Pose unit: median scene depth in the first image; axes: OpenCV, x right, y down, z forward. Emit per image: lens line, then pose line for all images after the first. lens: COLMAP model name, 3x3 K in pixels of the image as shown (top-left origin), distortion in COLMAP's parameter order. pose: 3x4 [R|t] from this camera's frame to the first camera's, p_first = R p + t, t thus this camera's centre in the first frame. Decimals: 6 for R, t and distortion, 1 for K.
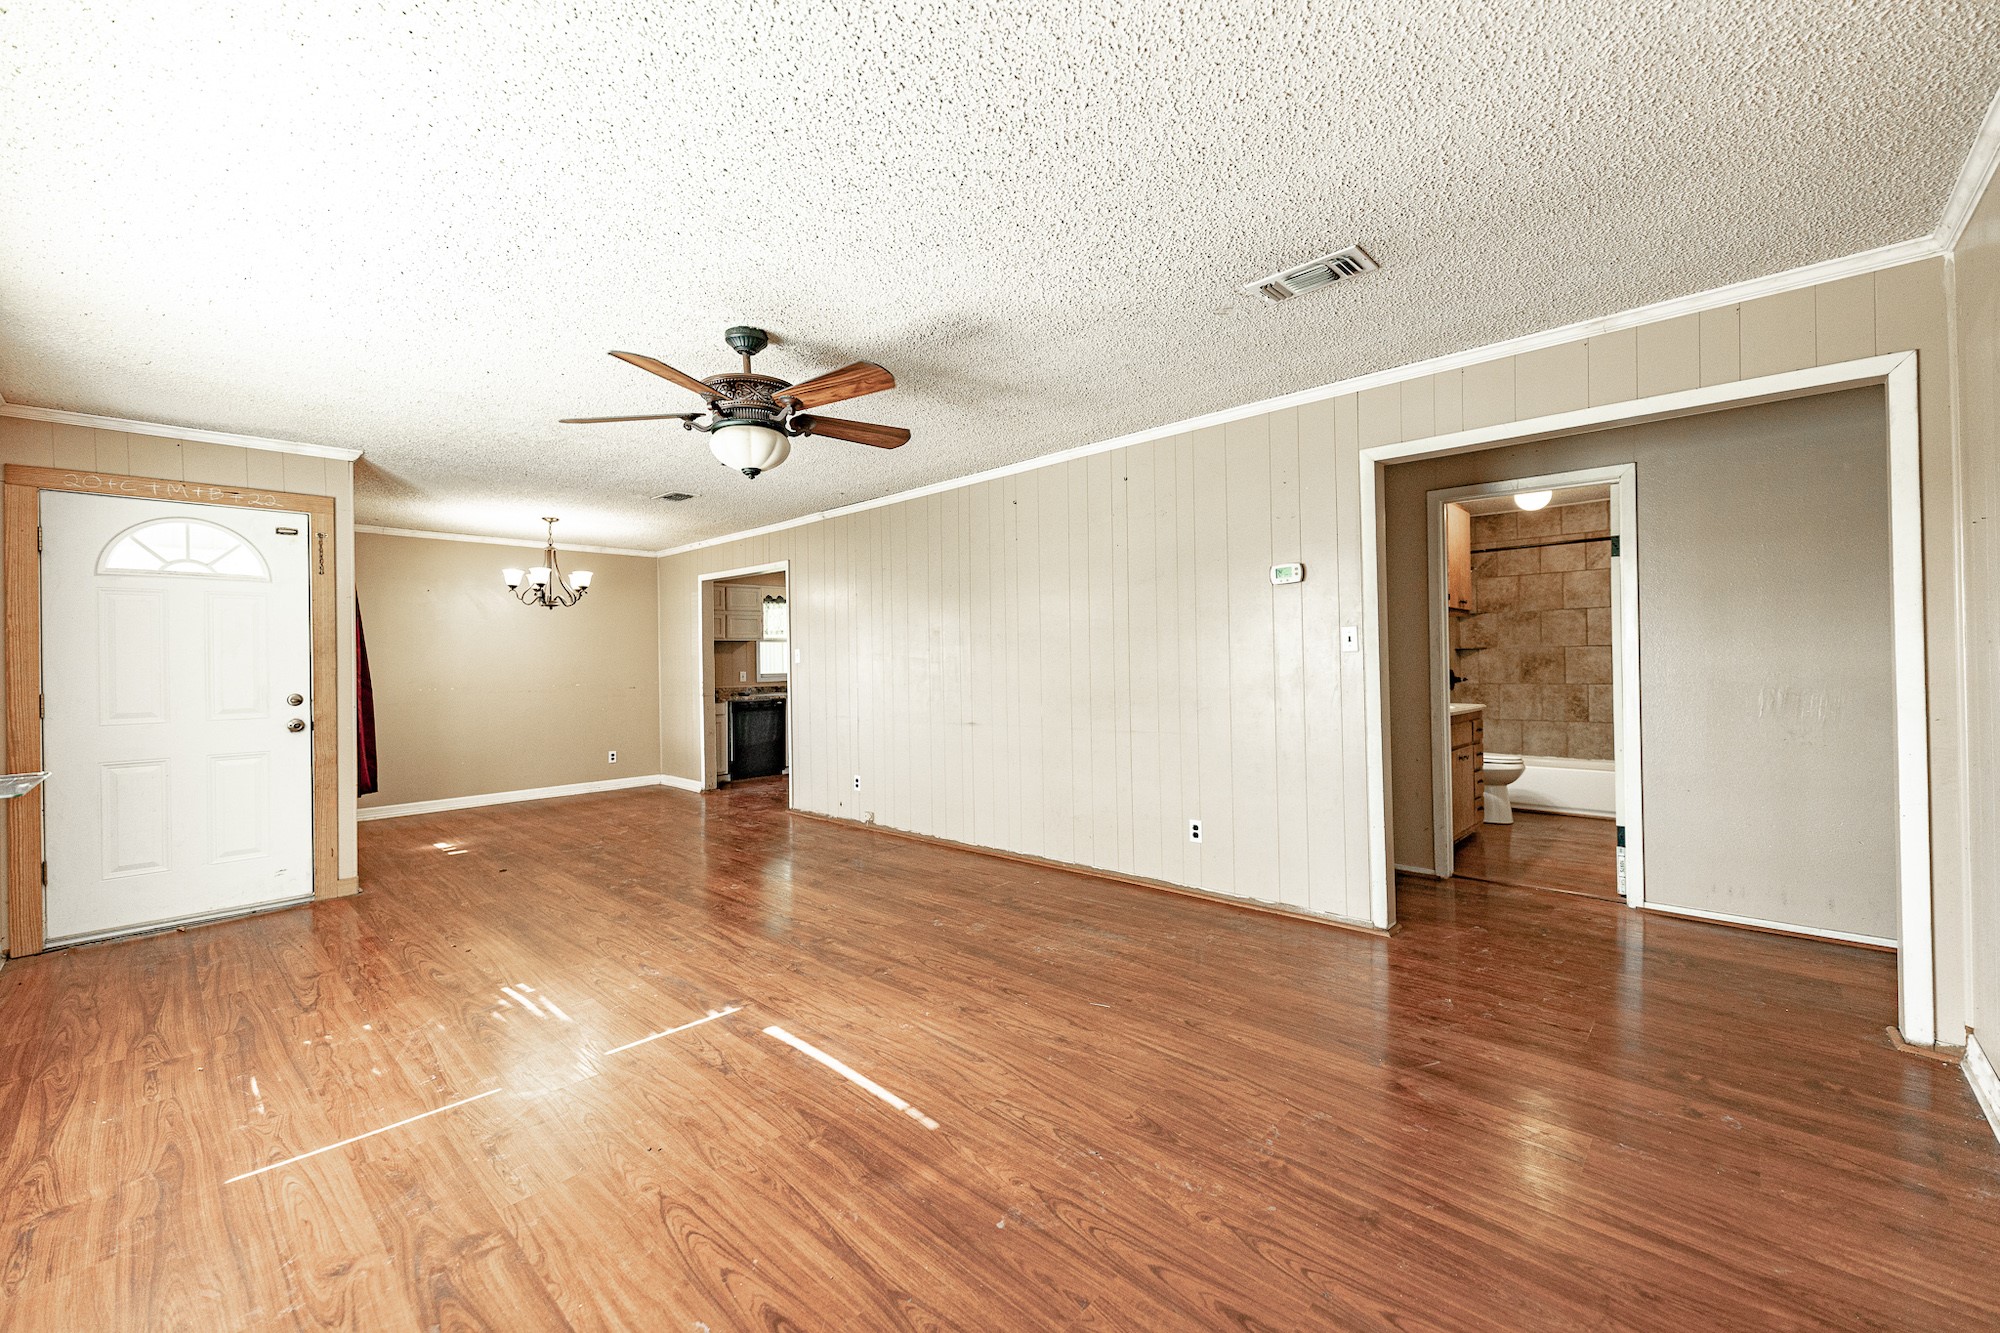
lens RADIAL K [[800.3, 0, 999.8], [0, 800.3, 657.7], [0, 0, 1]] dist [0.014238, -0.004133]
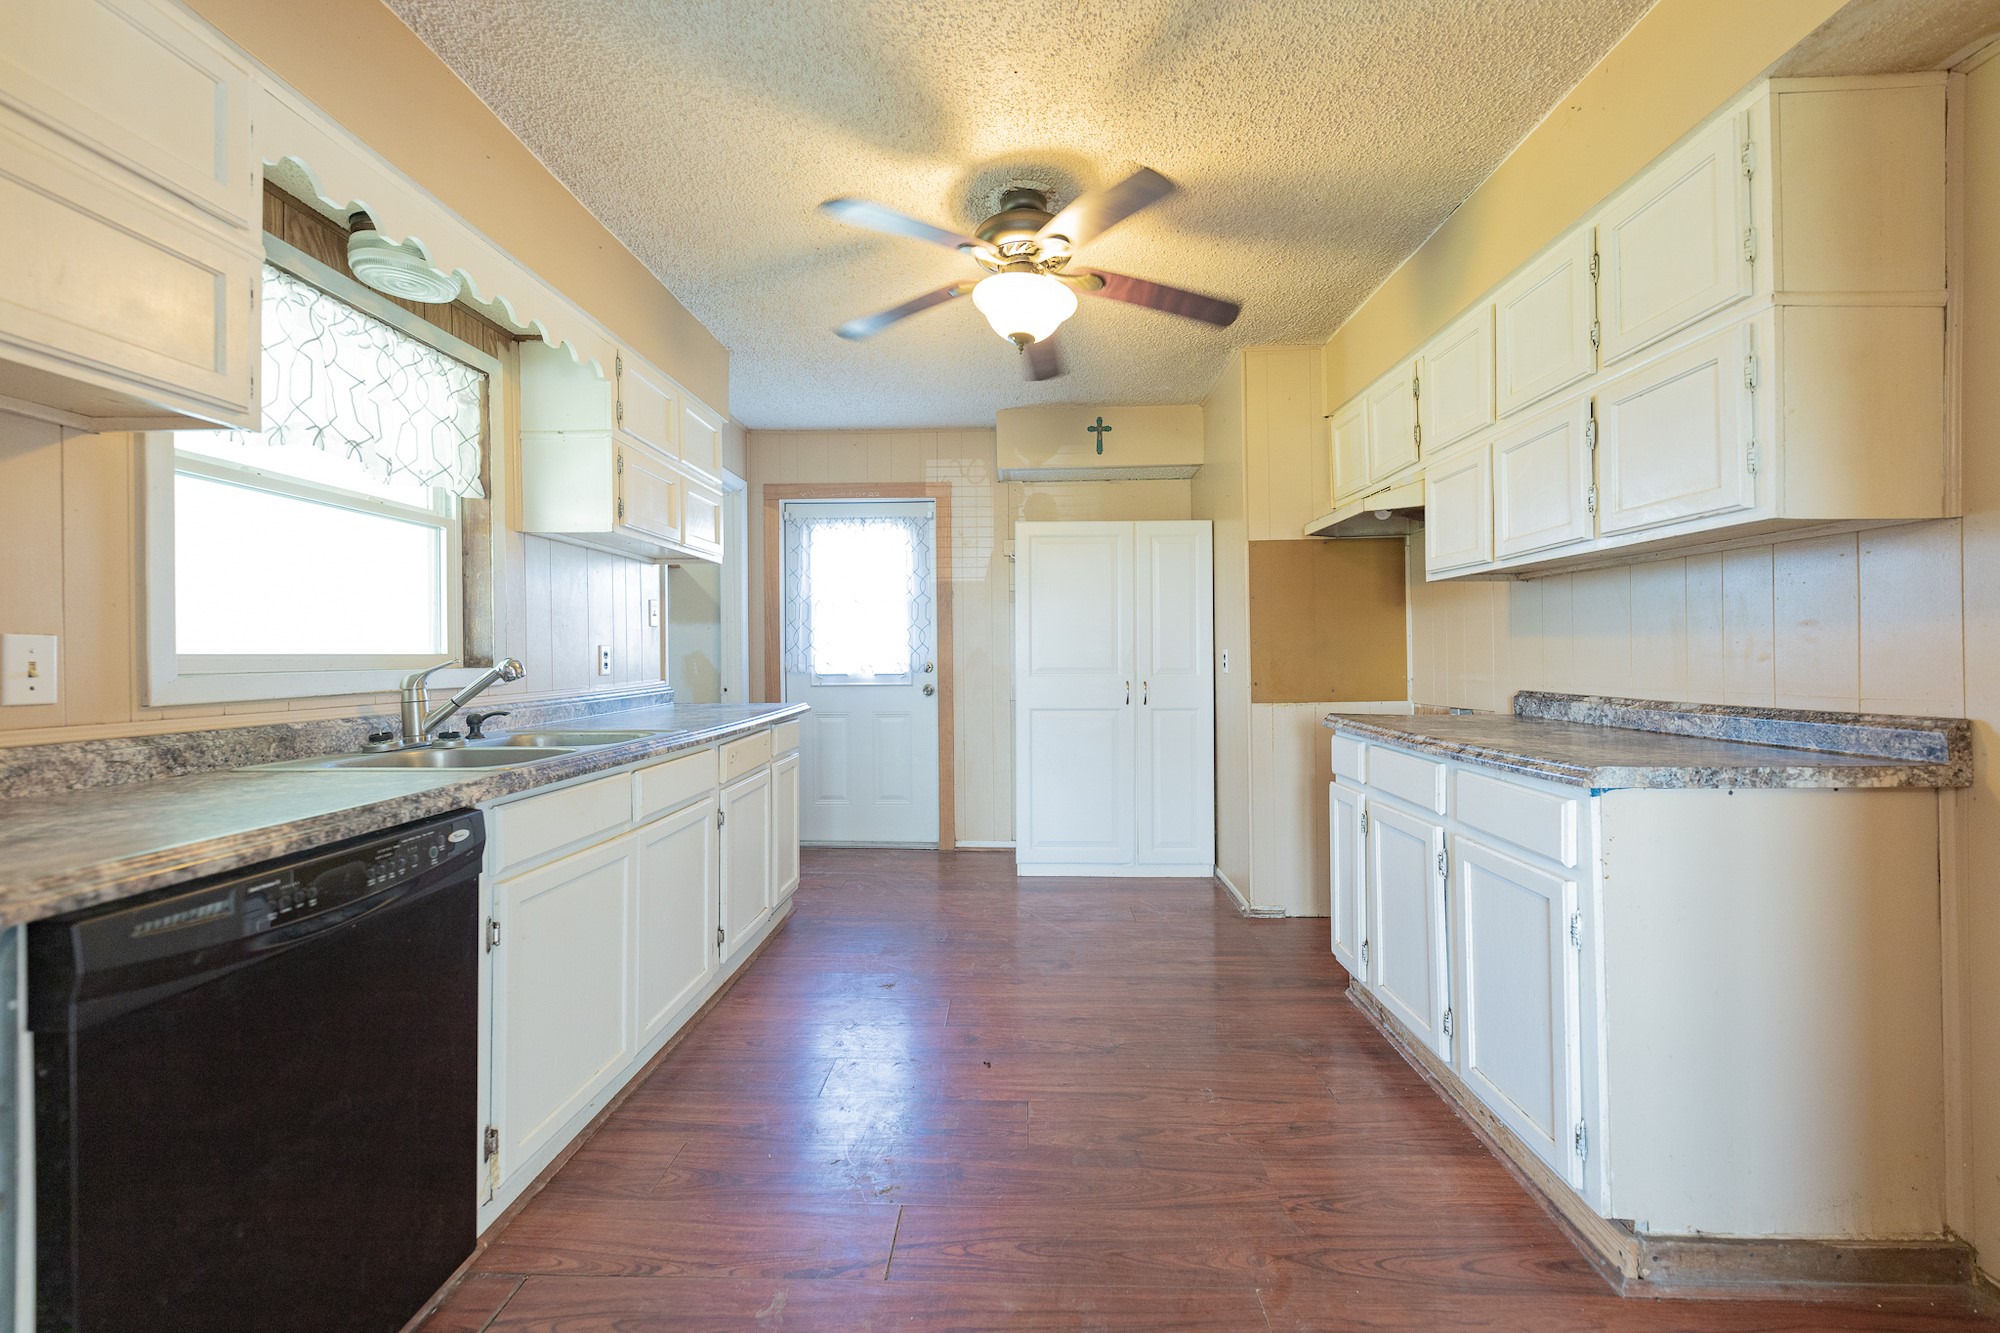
lens RADIAL K [[800.3, 0, 999.8], [0, 800.3, 657.7], [0, 0, 1]] dist [0.014238, -0.004133]
pose [[0.757379, 0.011381, 0.652876, -0.299631], [-0.010720, 0.999930, -0.004995, 0.021418], [-0.652887, -0.003215, 0.757448, 0.820181]]
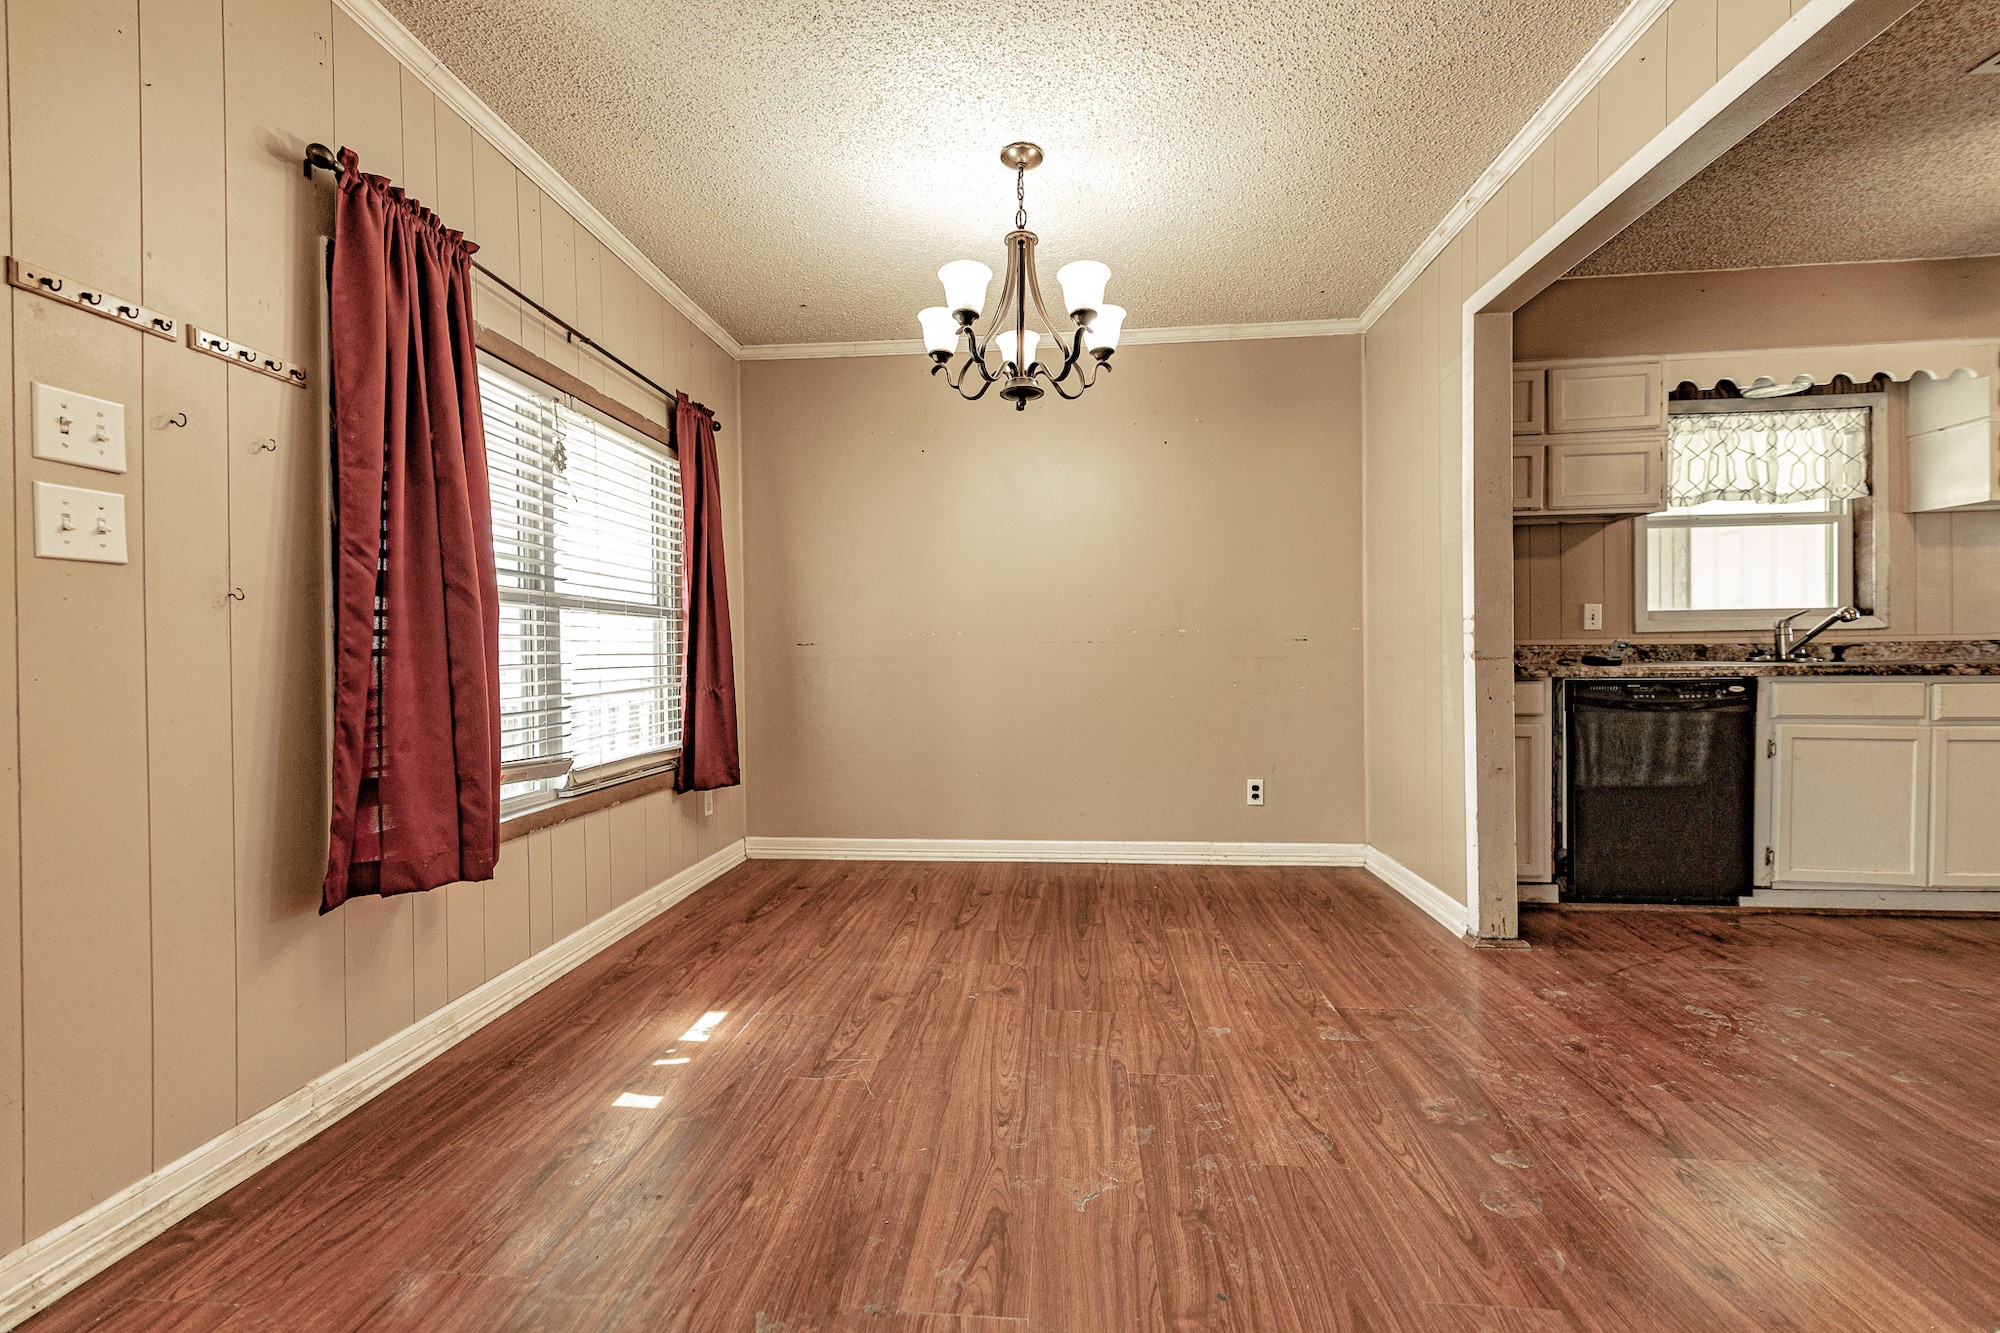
lens RADIAL K [[800.3, 0, 999.8], [0, 800.3, 657.7], [0, 0, 1]] dist [0.014238, -0.004133]
pose [[0.620771, 0.015675, -0.783835, -0.205316], [0.004769, 0.999706, 0.023769, 0.034366], [0.783977, -0.018493, 0.620514, 0.567992]]
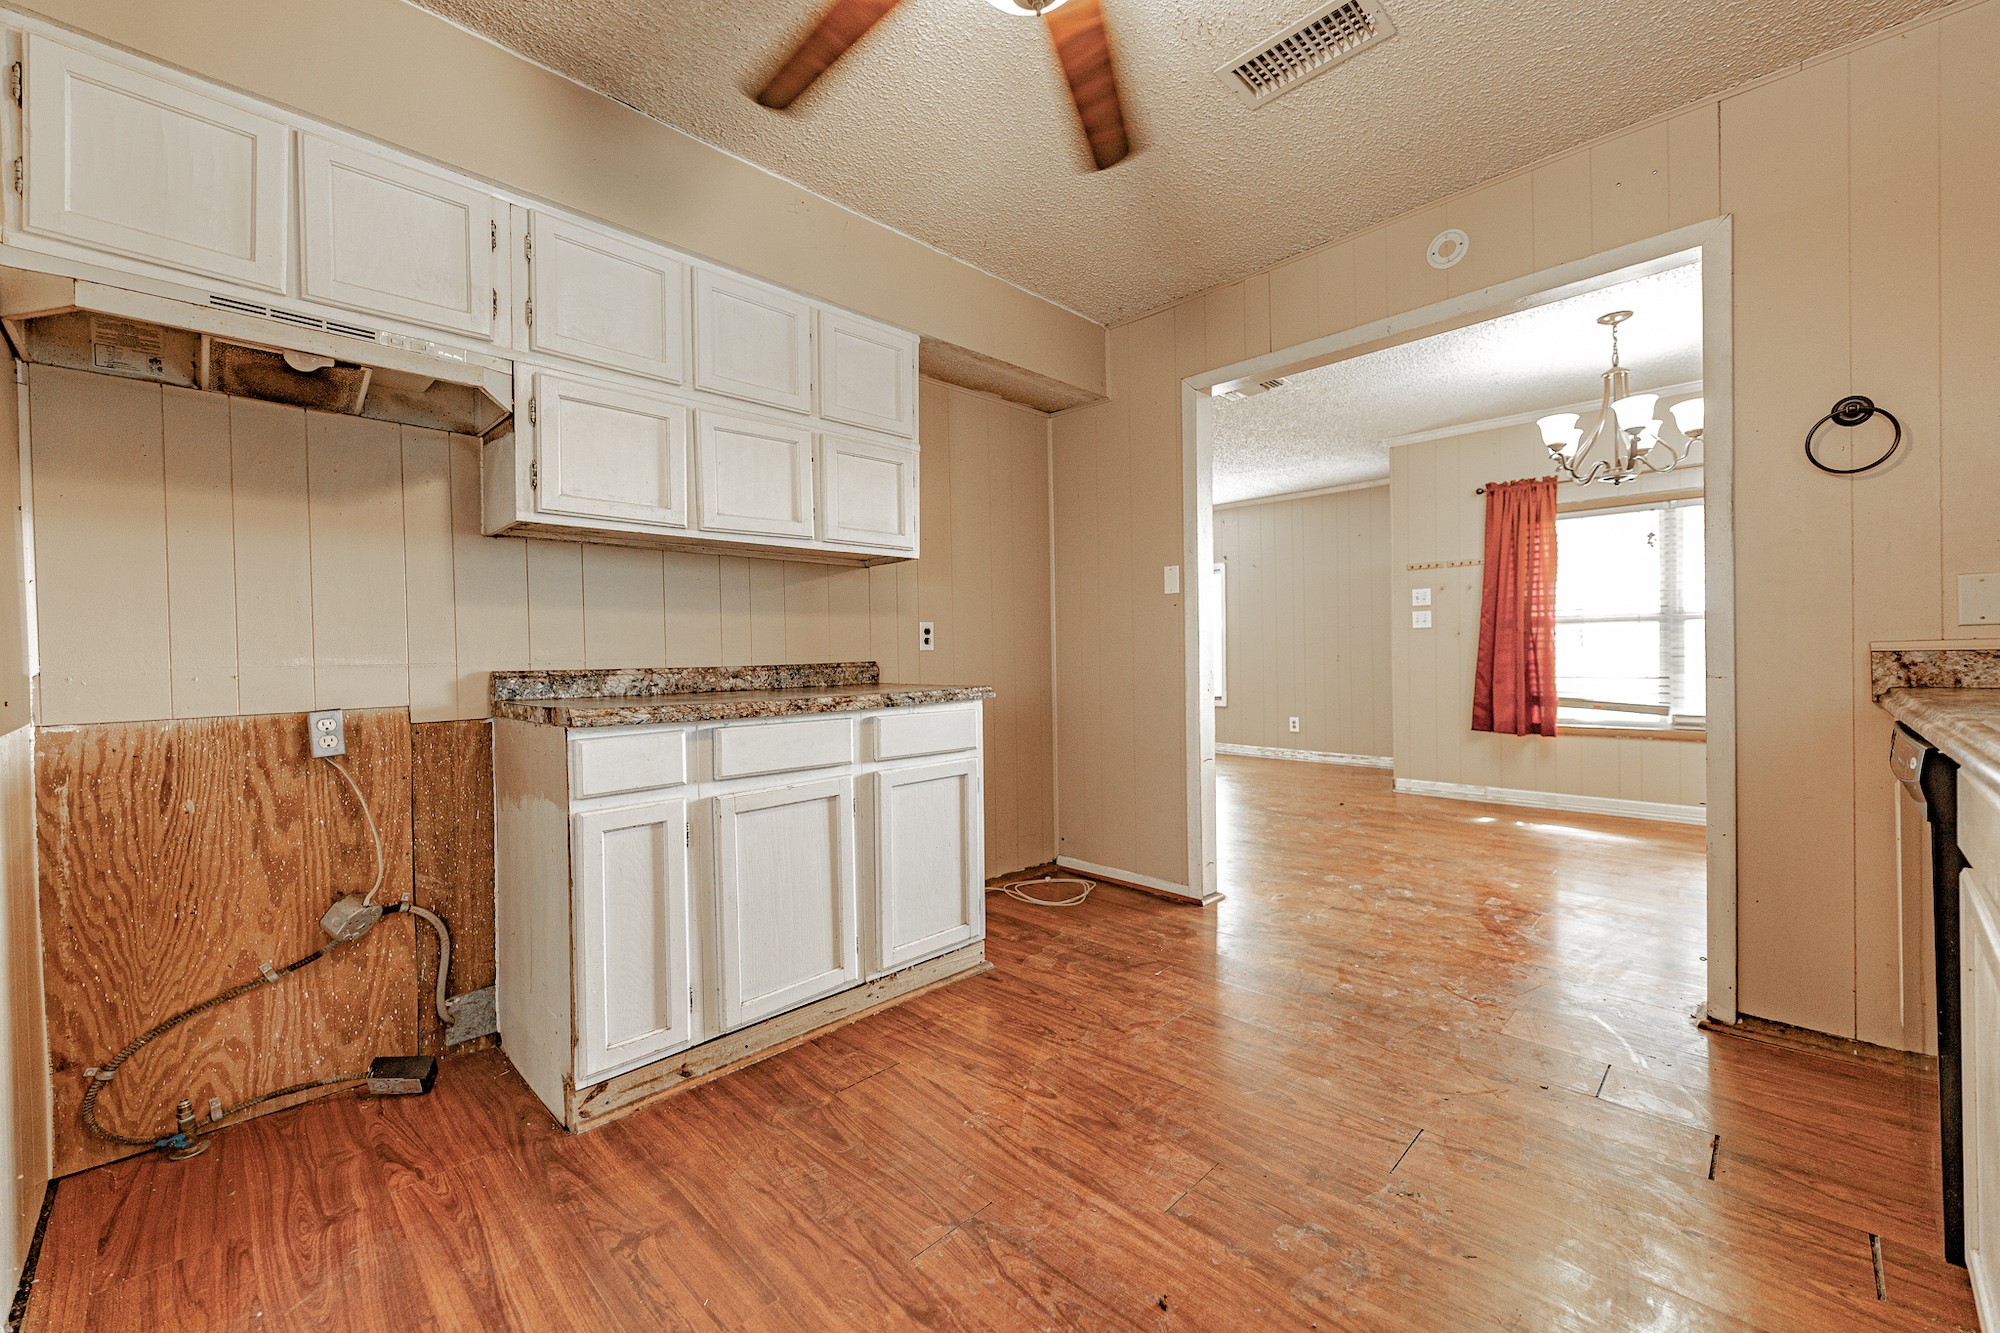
lens RADIAL K [[800.3, 0, 999.8], [0, 800.3, 657.7], [0, 0, 1]] dist [0.014238, -0.004133]
pose [[-0.998831, 0.034881, 0.033459, -0.116636], [0.034843, 0.999391, -0.001735, 0.031673], [-0.033499, -0.000567, -0.999439, 1.157700]]
